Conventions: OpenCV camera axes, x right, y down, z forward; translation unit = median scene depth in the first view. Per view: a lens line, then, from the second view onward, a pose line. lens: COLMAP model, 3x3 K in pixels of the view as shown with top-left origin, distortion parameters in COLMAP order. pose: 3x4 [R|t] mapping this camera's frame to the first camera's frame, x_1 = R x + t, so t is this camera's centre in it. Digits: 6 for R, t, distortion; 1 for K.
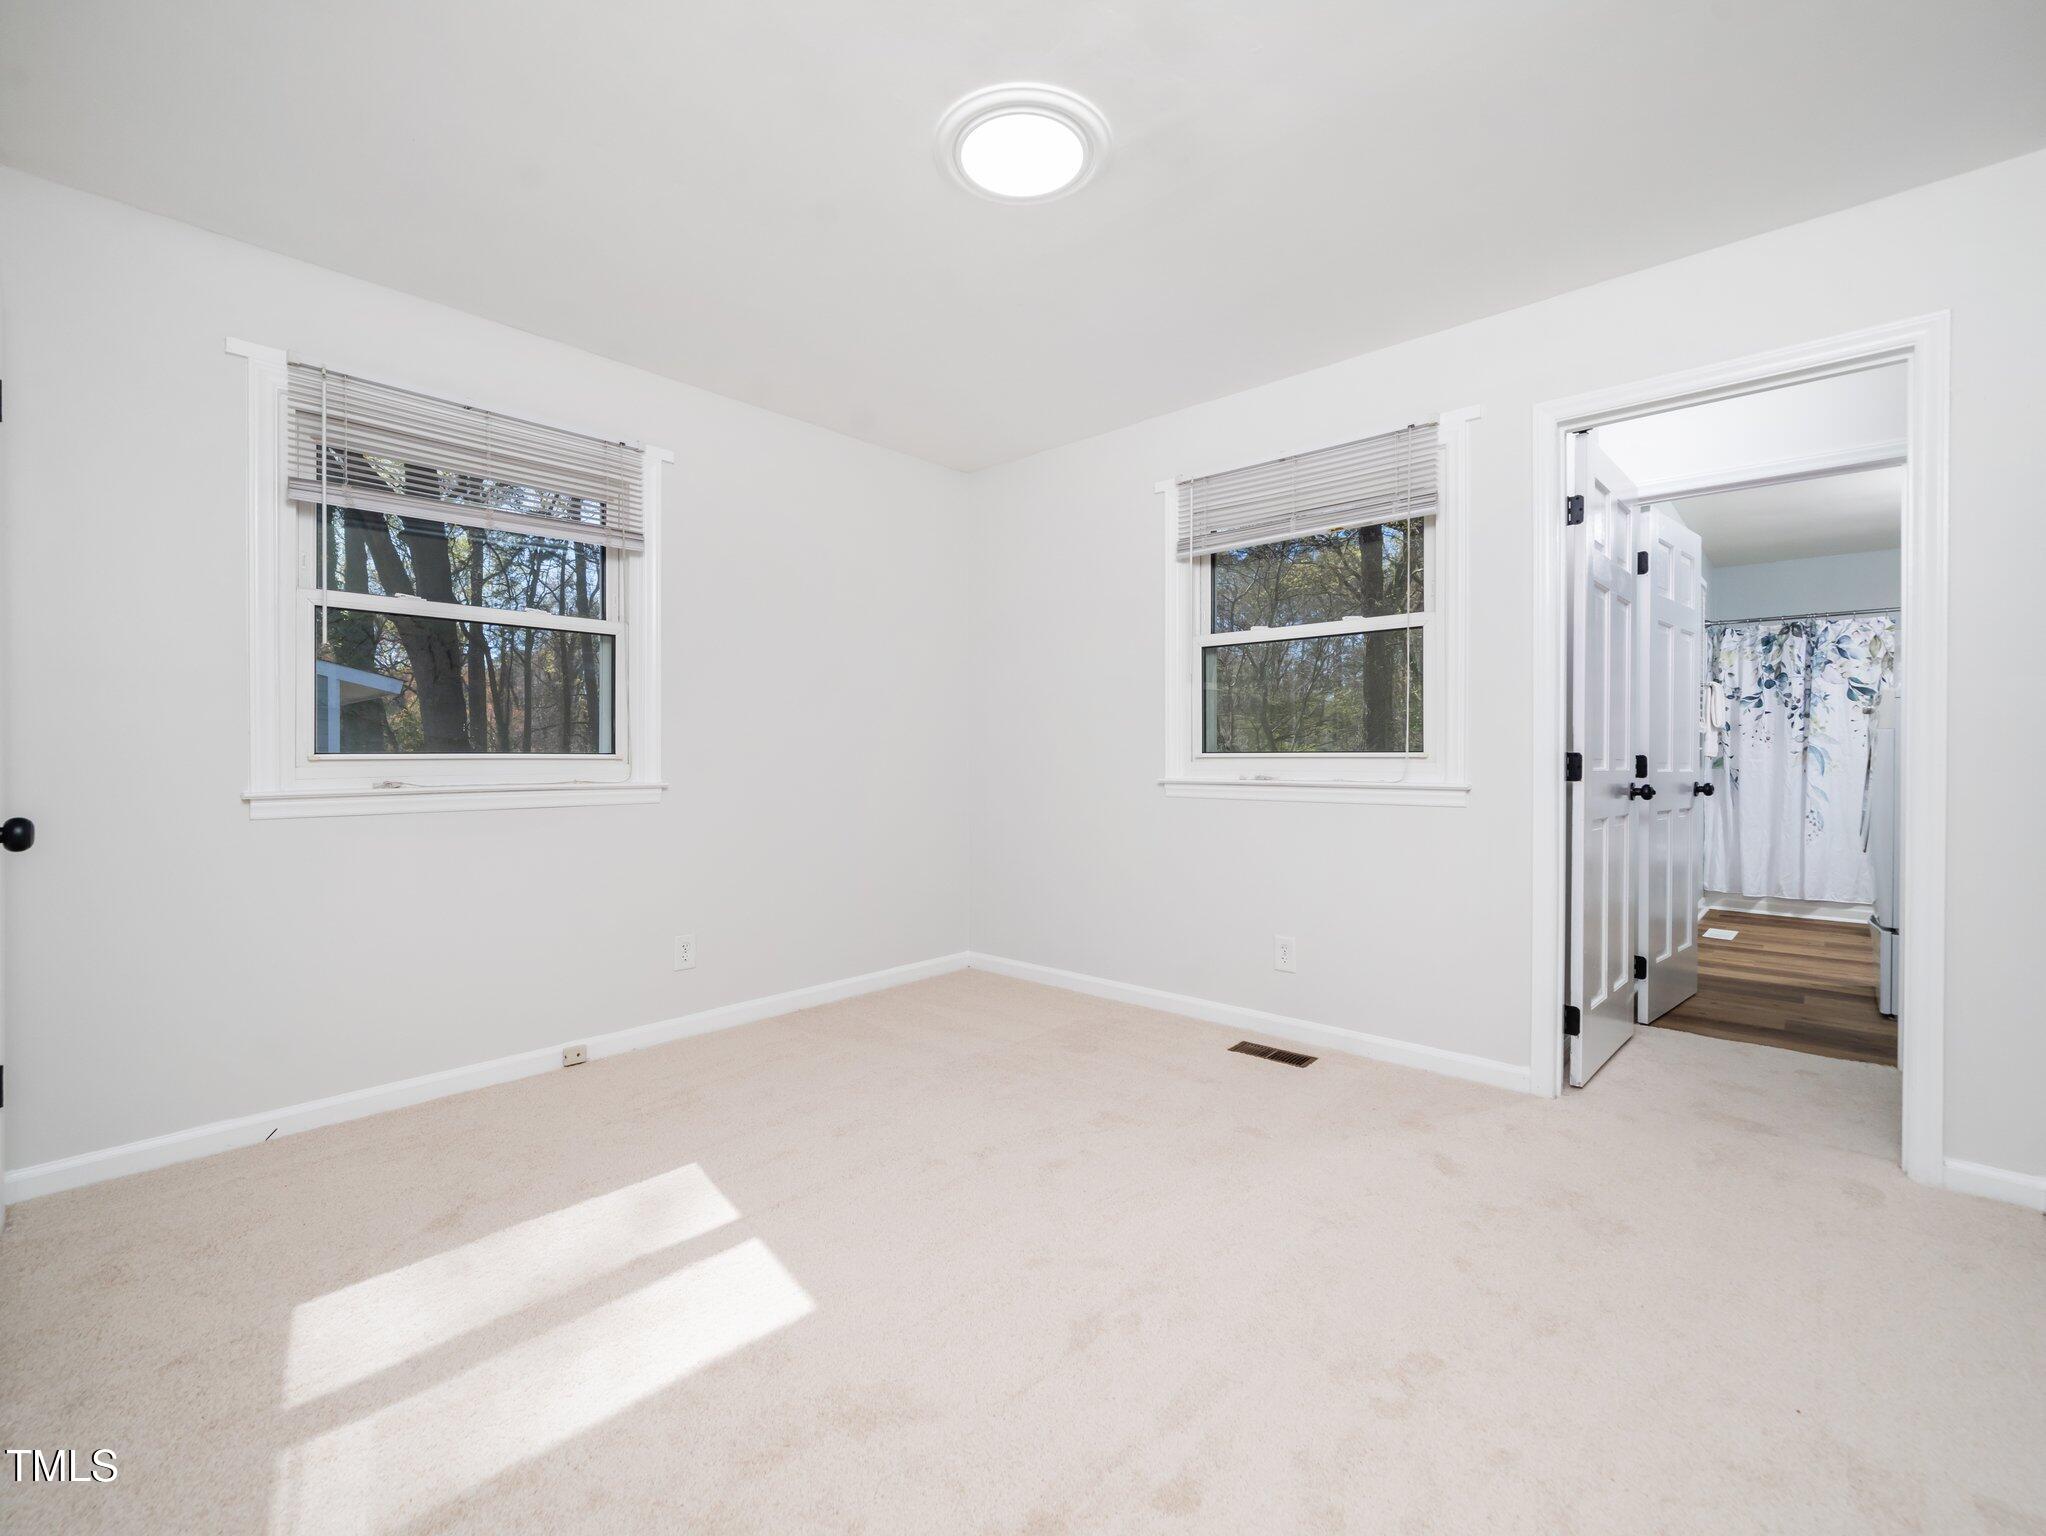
lens RADIAL K [[893.7, 0, 1021.4], [0, 893.7, 754.0], [0, 0, 1]] dist [-0.001523, -0.000074]
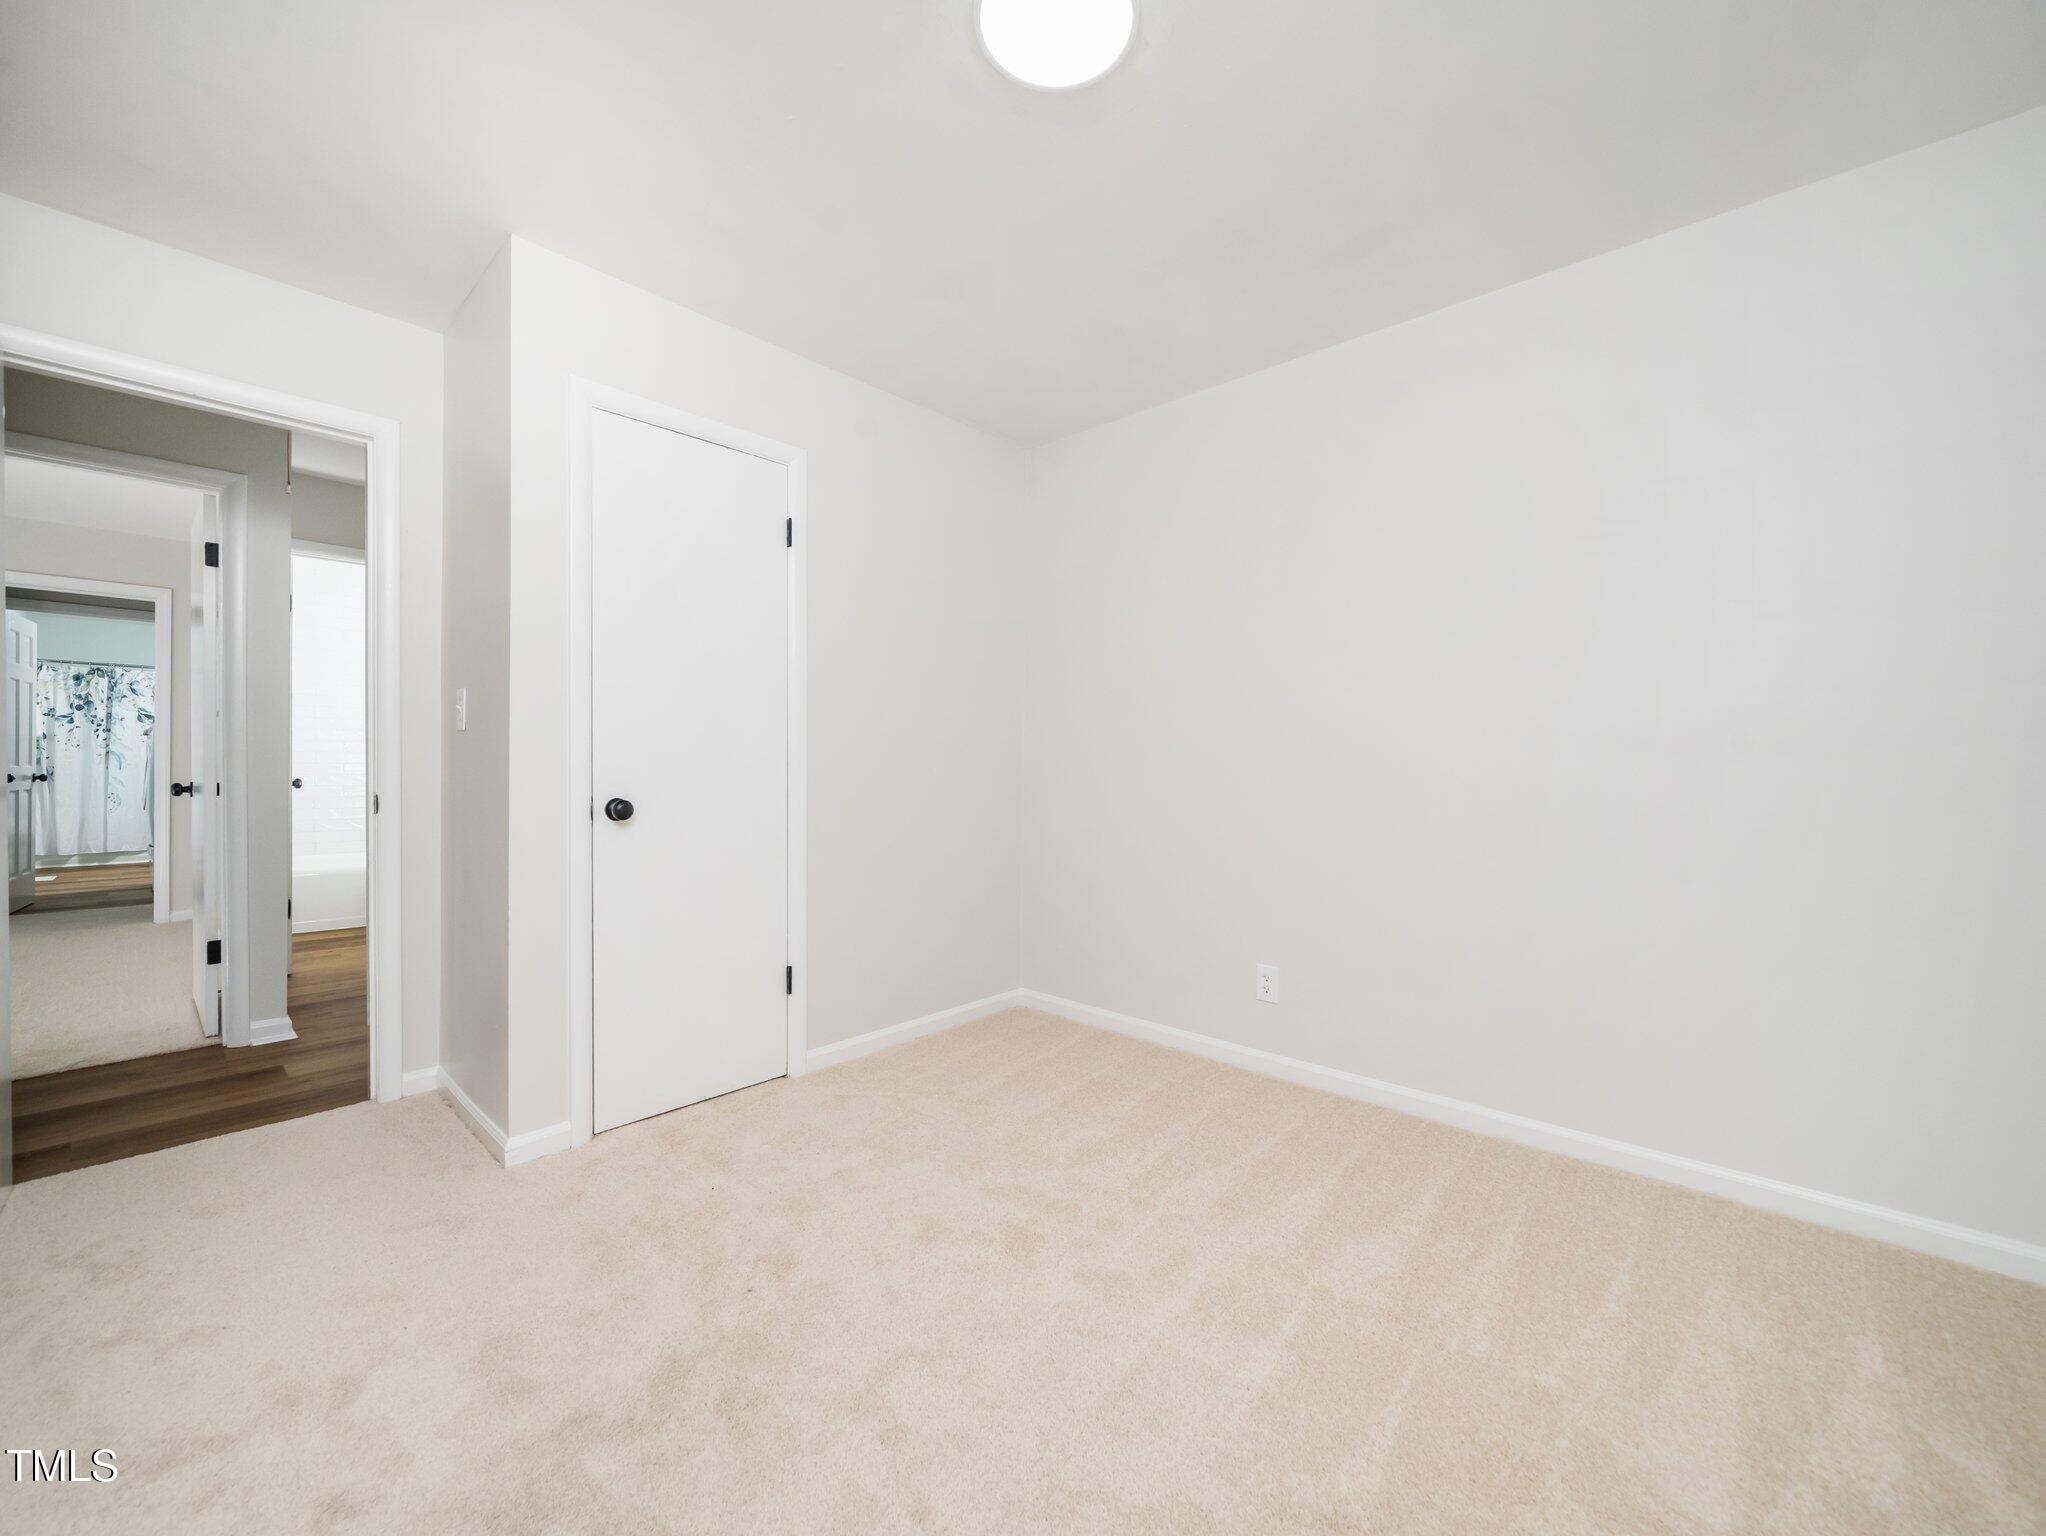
lens RADIAL K [[837.6, 0, 1032.6], [0, 837.6, 765.4], [0, 0, 1]] dist [0.001228, 0.000651]
pose [[0.020252, -0.009497, 0.999750, -0.358502], [-0.006915, 0.999930, 0.009639, -0.006013], [-0.999771, -0.007109, 0.020184, -0.416920]]
